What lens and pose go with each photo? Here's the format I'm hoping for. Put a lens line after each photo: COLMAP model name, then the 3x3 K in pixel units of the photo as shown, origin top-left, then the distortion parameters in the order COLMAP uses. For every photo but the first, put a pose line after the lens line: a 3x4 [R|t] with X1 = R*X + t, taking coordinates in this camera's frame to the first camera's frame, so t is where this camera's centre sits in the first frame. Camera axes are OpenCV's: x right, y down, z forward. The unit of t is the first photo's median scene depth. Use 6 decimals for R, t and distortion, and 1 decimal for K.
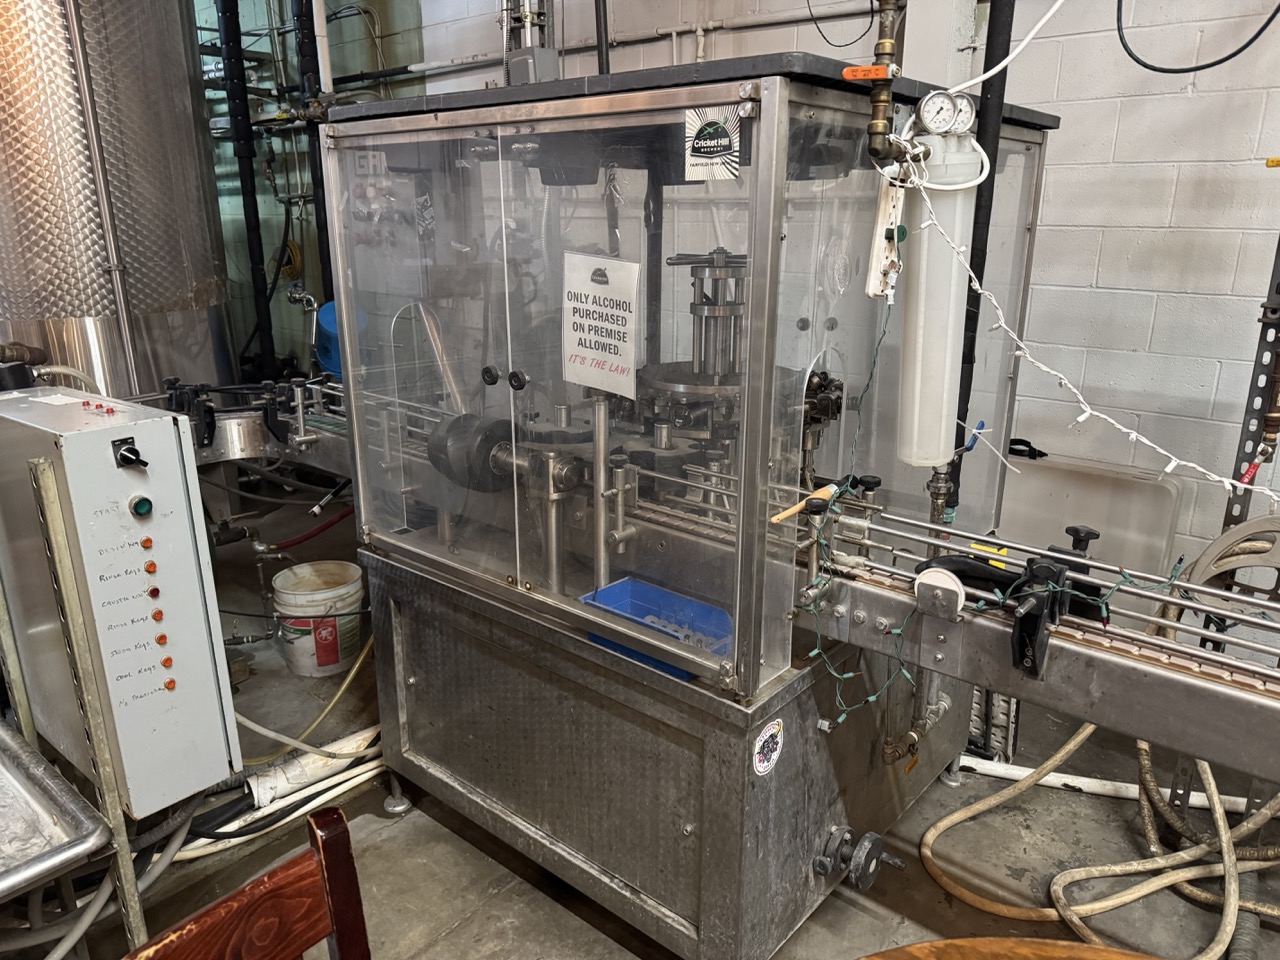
lens RADIAL K [[890.1, 0, 640.0], [0, 890.1, 480.0], [0, 0, 1]] dist [-0.001970, -0.000477]
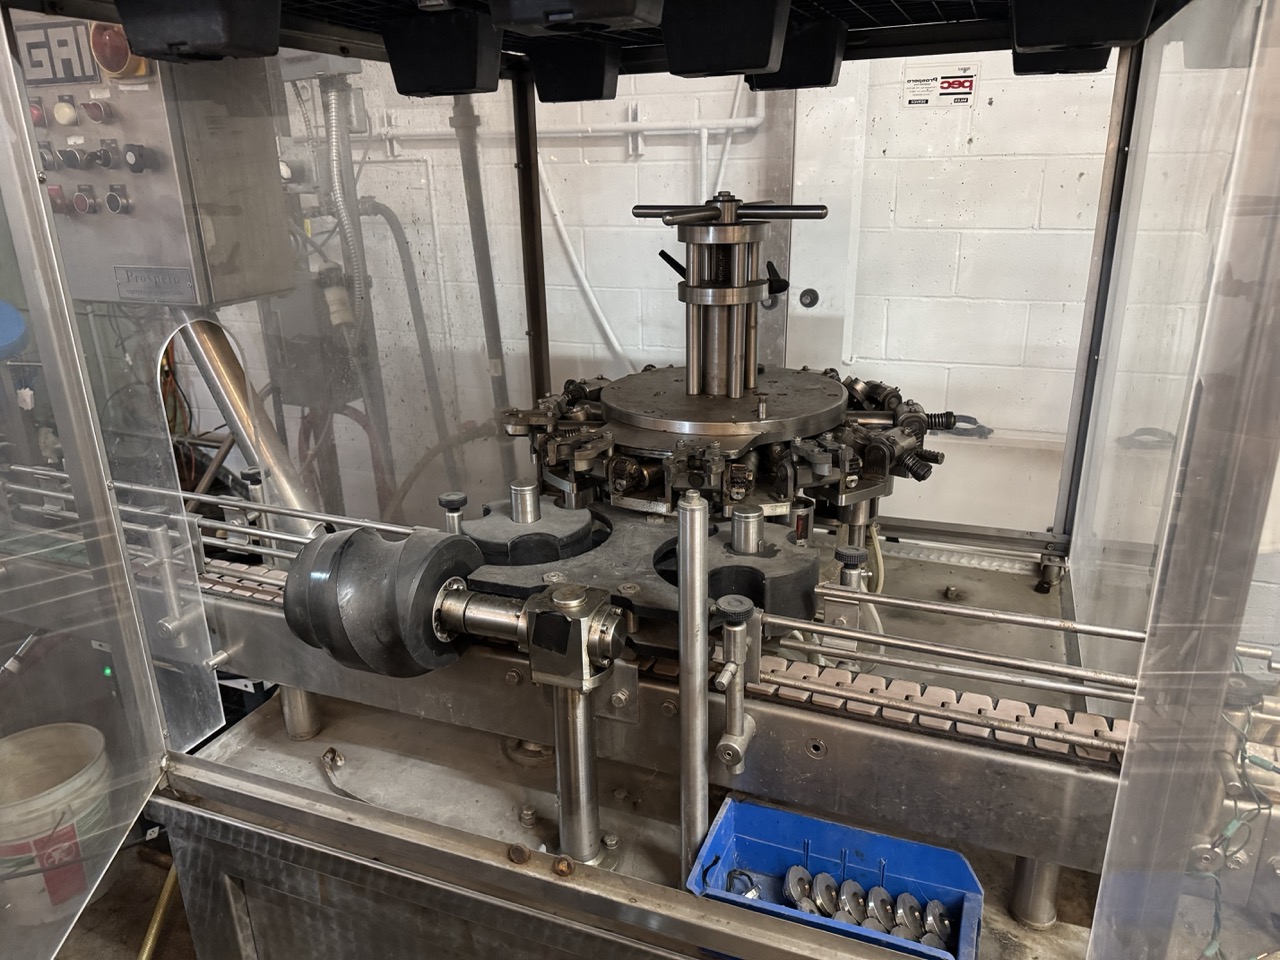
lens RADIAL K [[908.5, 0, 641.6], [0, 908.5, 470.3], [0, 0, 1]] dist [0.009081, -0.000559]
pose [[0.948955, -0.127011, 0.288709, -0.165953], [0.119910, 0.991886, 0.042226, -0.098981], [-0.291729, -0.005451, 0.956485, 0.394777]]
